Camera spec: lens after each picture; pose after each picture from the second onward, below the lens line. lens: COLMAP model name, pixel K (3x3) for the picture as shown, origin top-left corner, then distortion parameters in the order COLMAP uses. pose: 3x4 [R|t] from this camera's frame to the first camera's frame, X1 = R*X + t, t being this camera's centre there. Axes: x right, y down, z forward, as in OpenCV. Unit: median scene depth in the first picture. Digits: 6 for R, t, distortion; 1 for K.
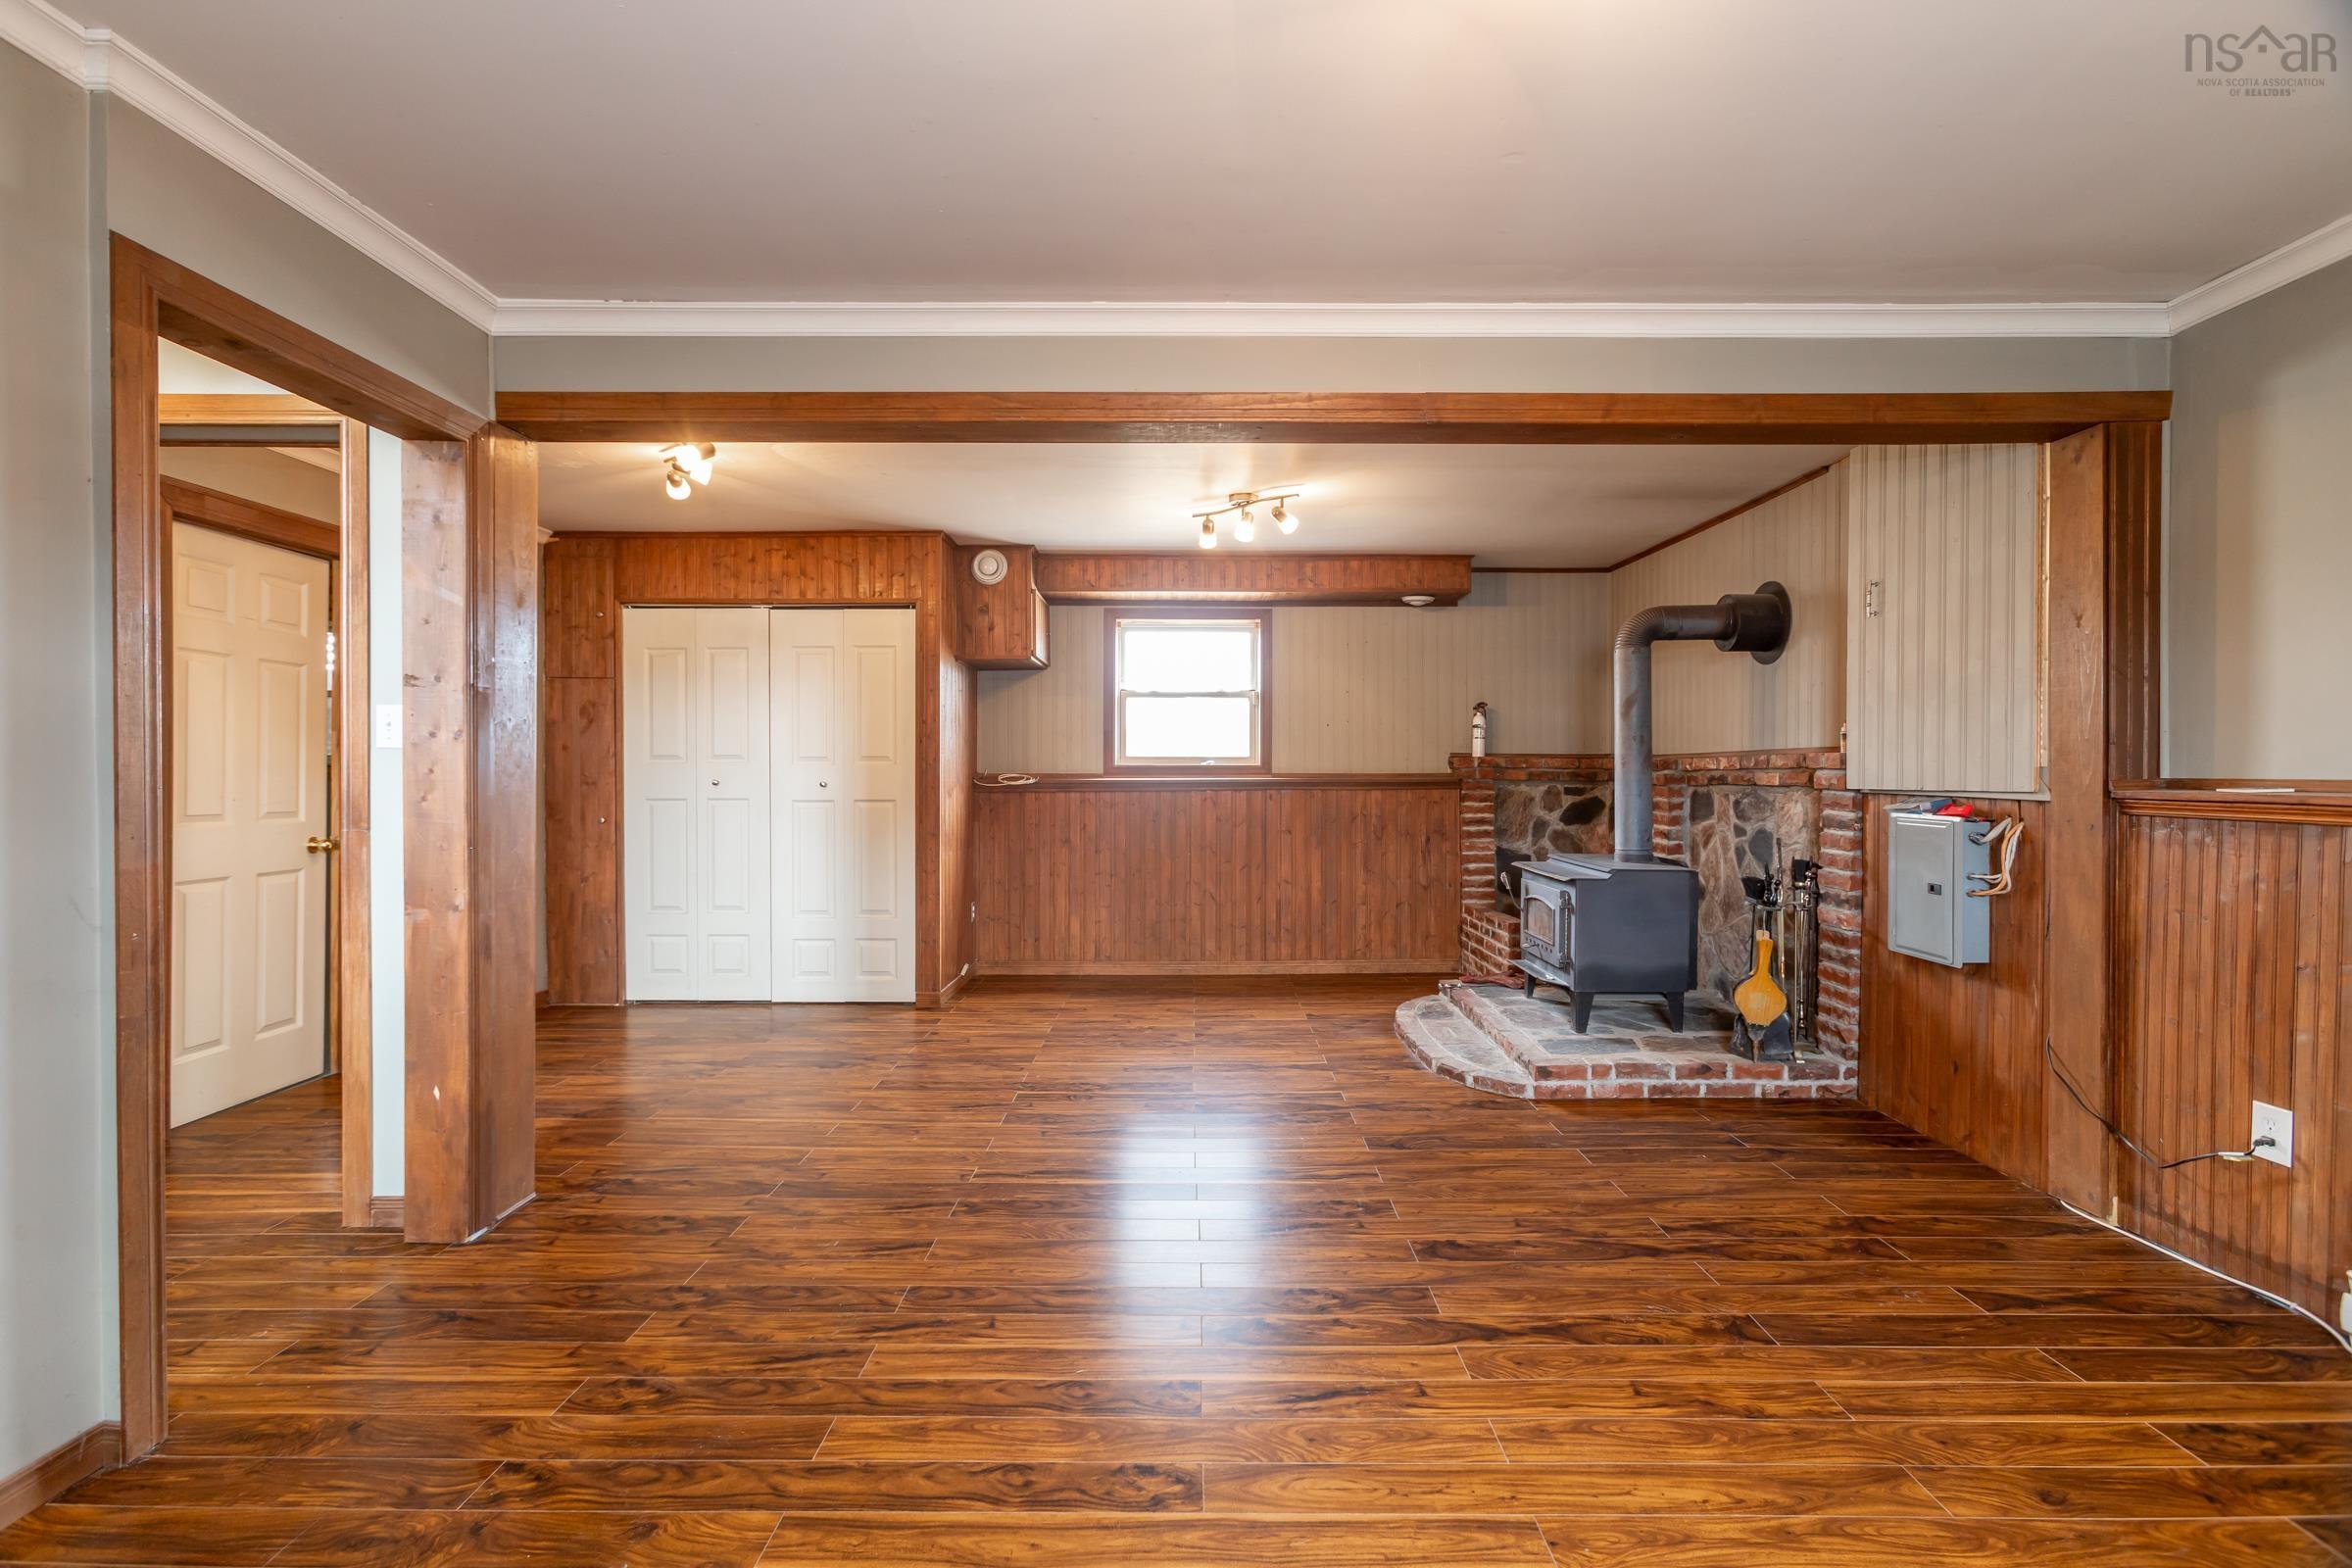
lens RADIAL K [[1045.7, 0, 1170.5], [0, 1045.7, 777.5], [0, 0, 1]] dist [-0.025925, 0.016344]
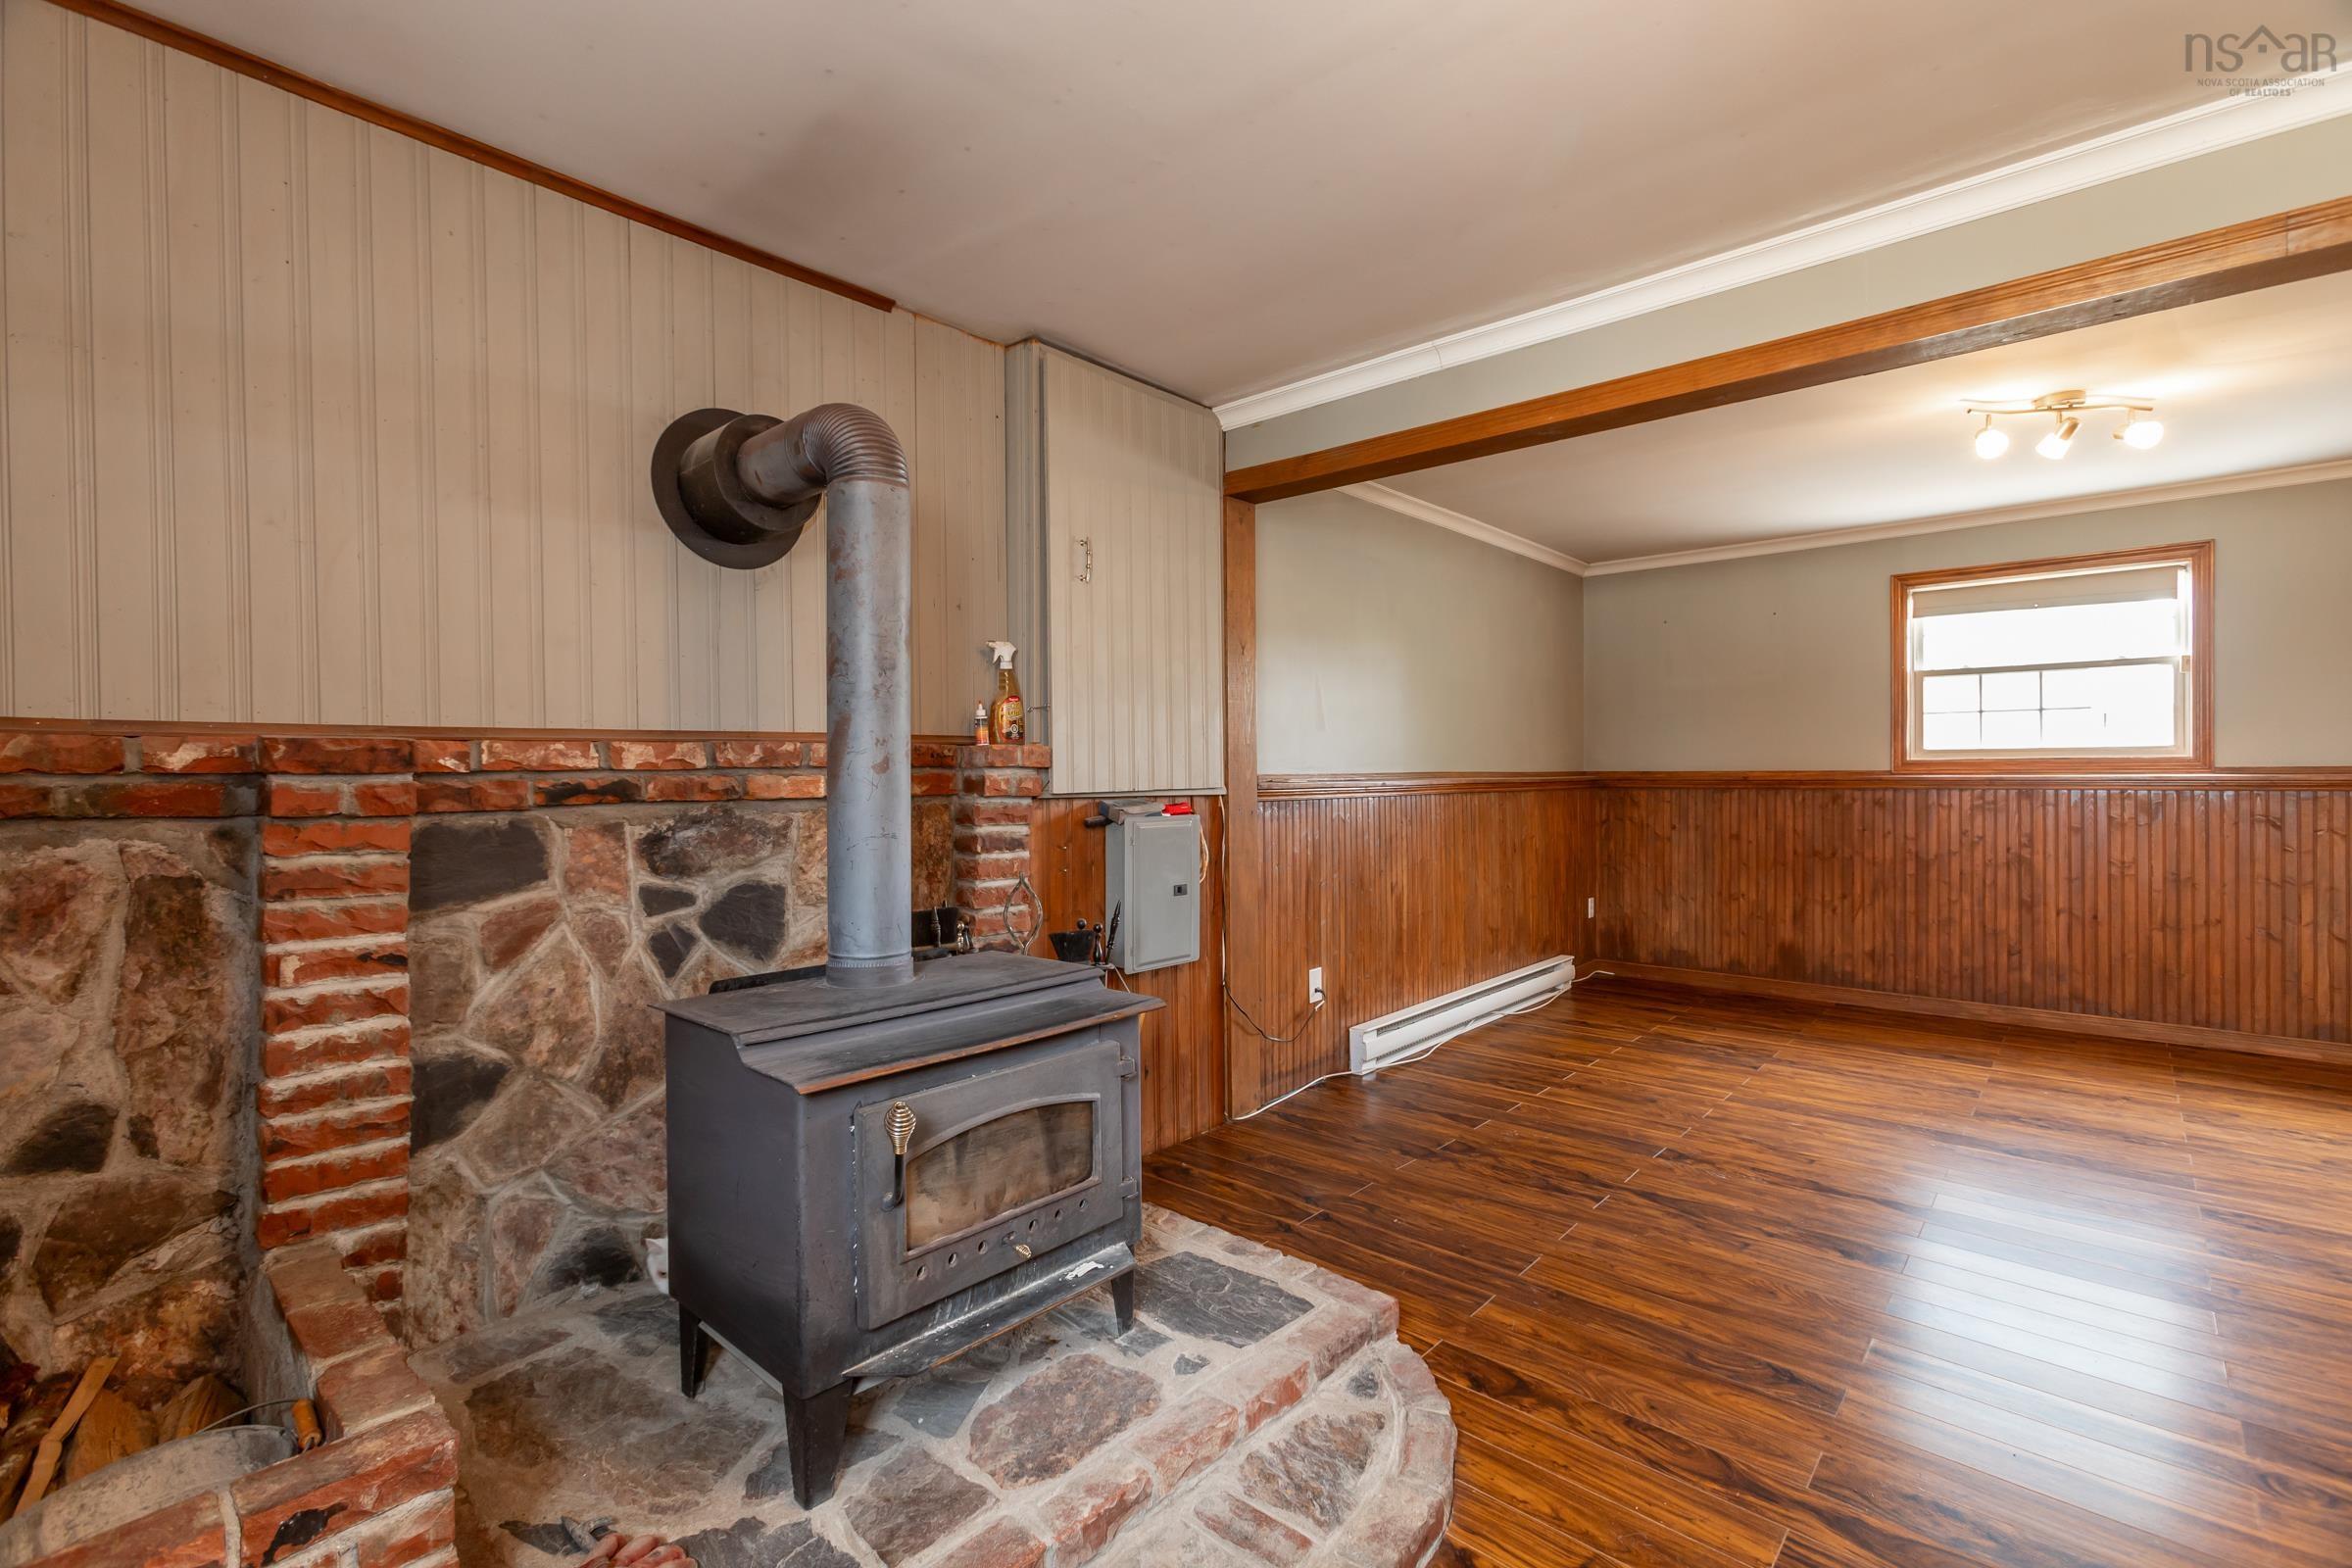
lens RADIAL K [[1045.7, 0, 1170.5], [0, 1045.7, 777.5], [0, 0, 1]] dist [-0.025925, 0.016344]
pose [[-0.751359, -0.000281, 0.659894, 0.094671], [0.010164, 0.999876, 0.011998, -0.011365], [-0.659815, 0.015722, -0.751263, 1.843740]]
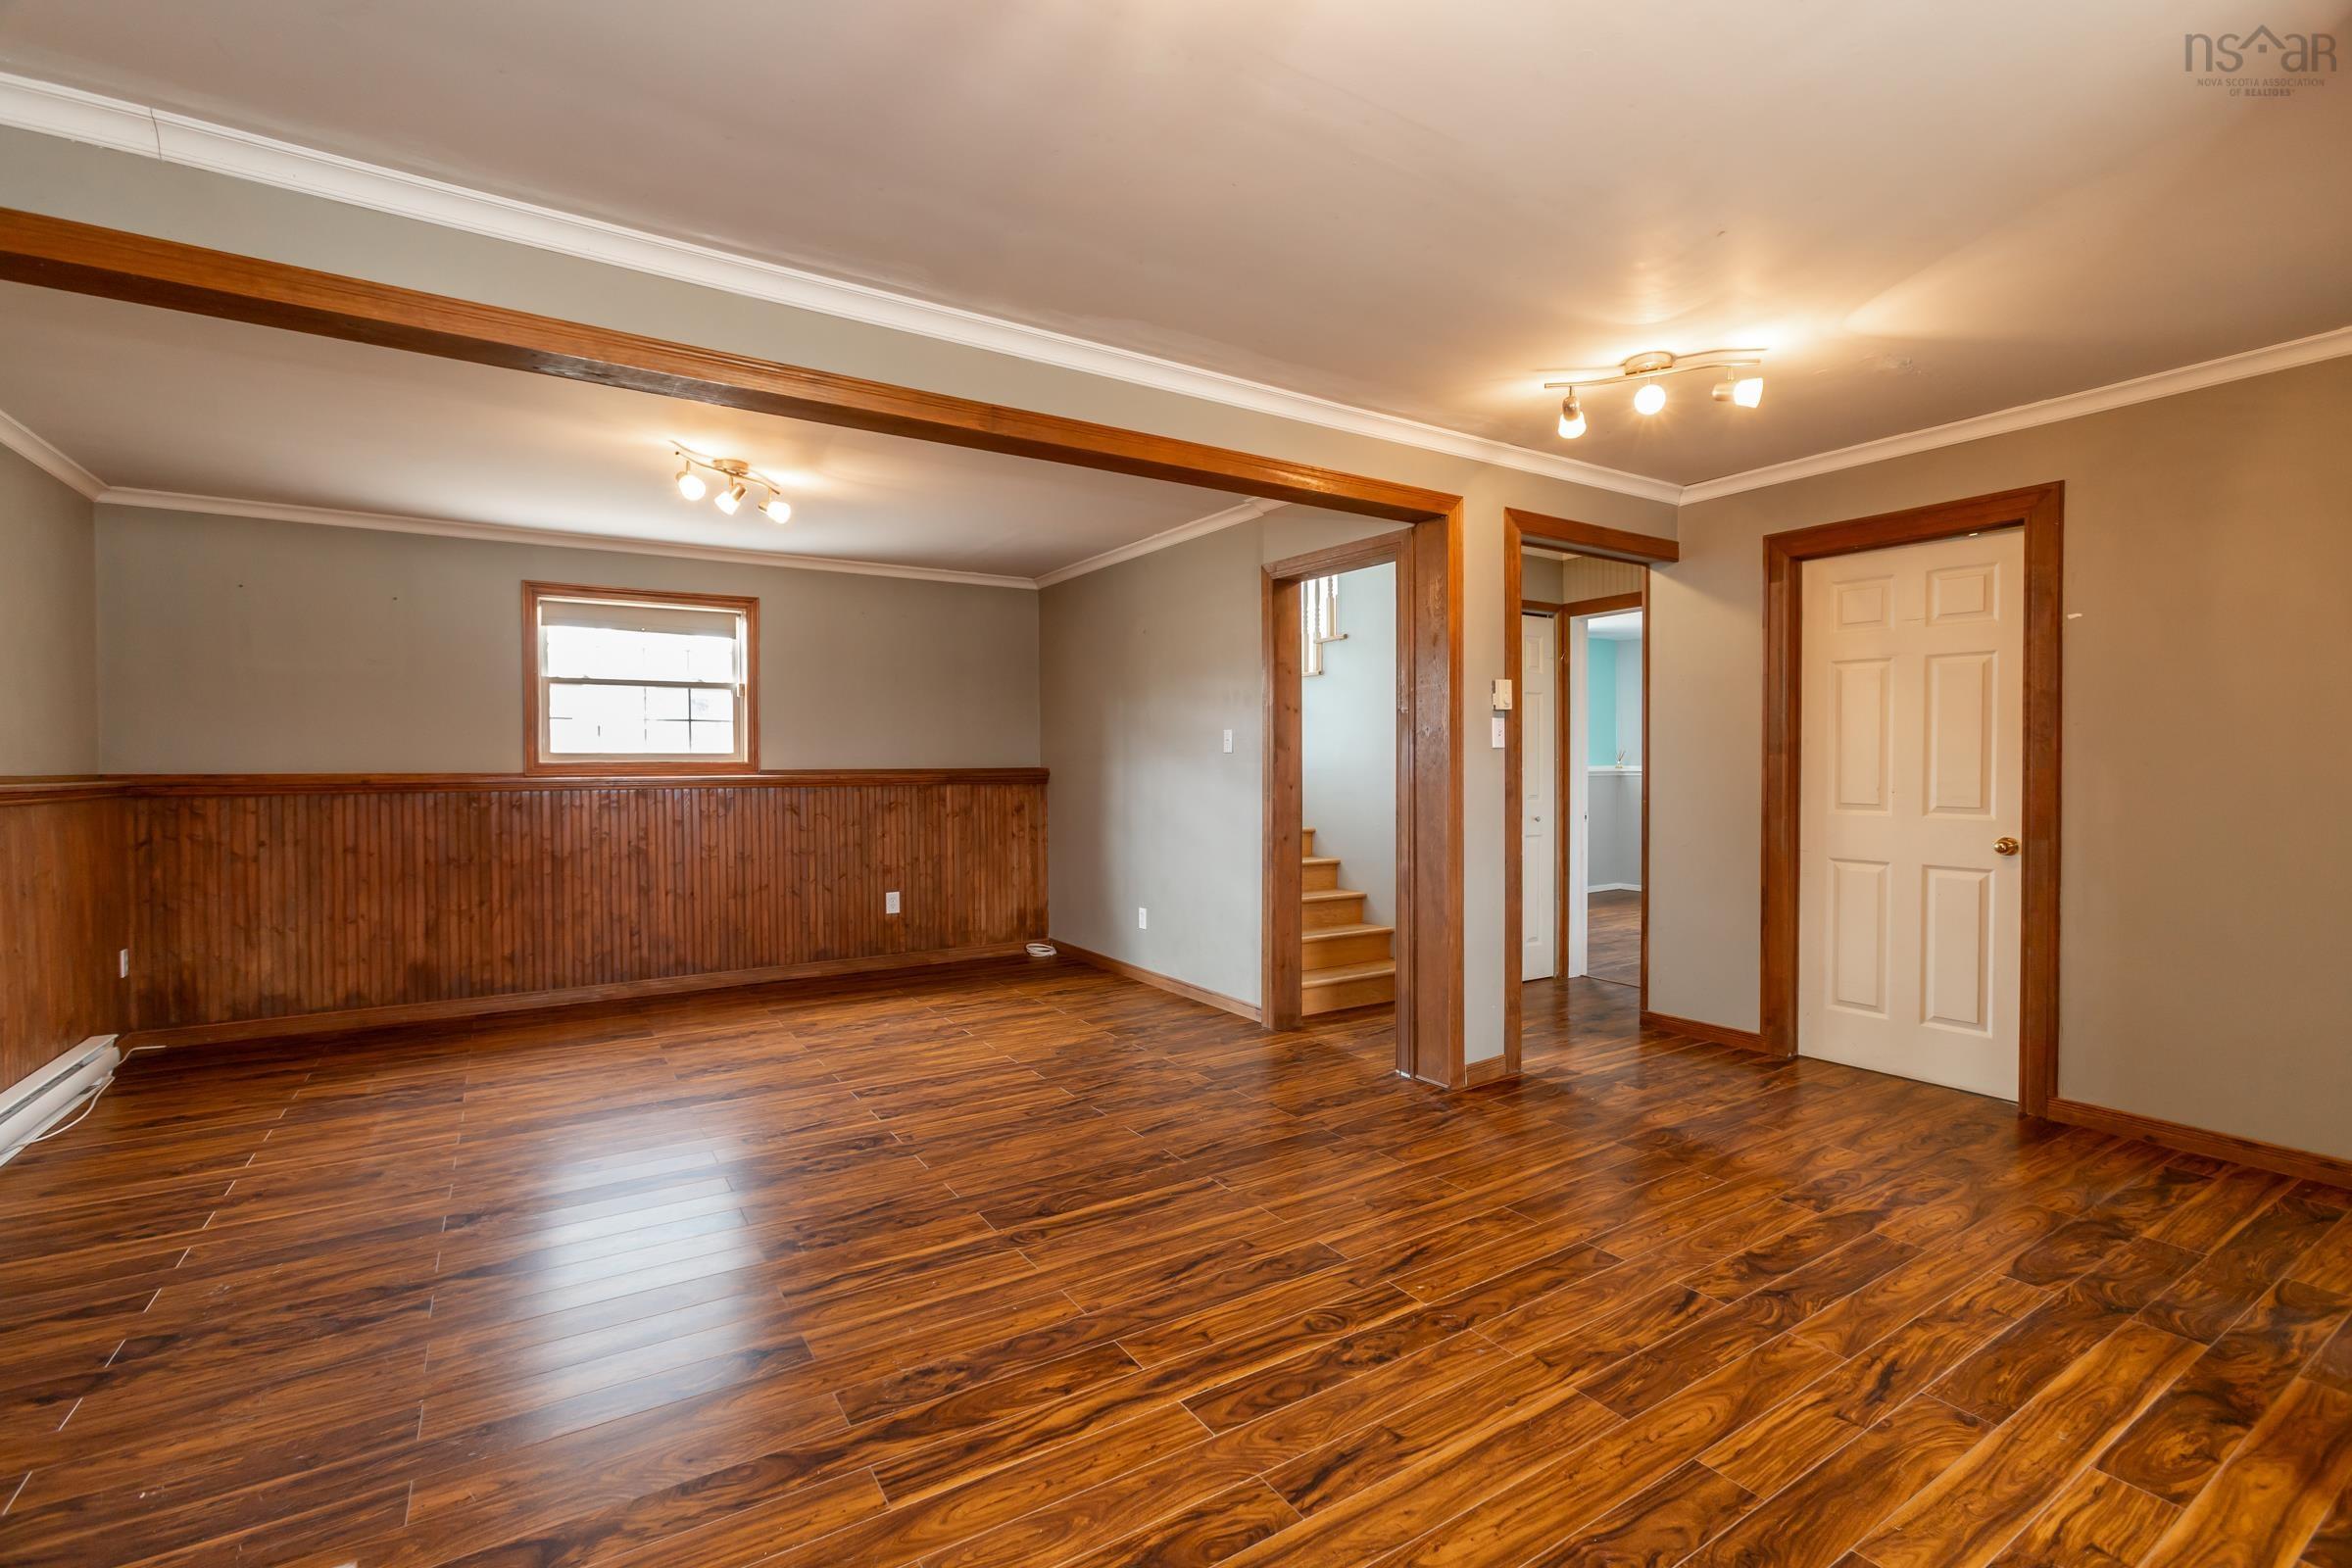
lens RADIAL K [[1033.6, 0, 1175.3], [0, 1033.6, 776.4], [0, 0, 1]] dist [-0.000004, 0.000231]
pose [[-0.831367, 0.007079, -0.555678, 0.384835], [-0.001547, 0.999886, 0.015051, -0.011988], [0.555721, 0.013373, -0.831261, 1.813092]]
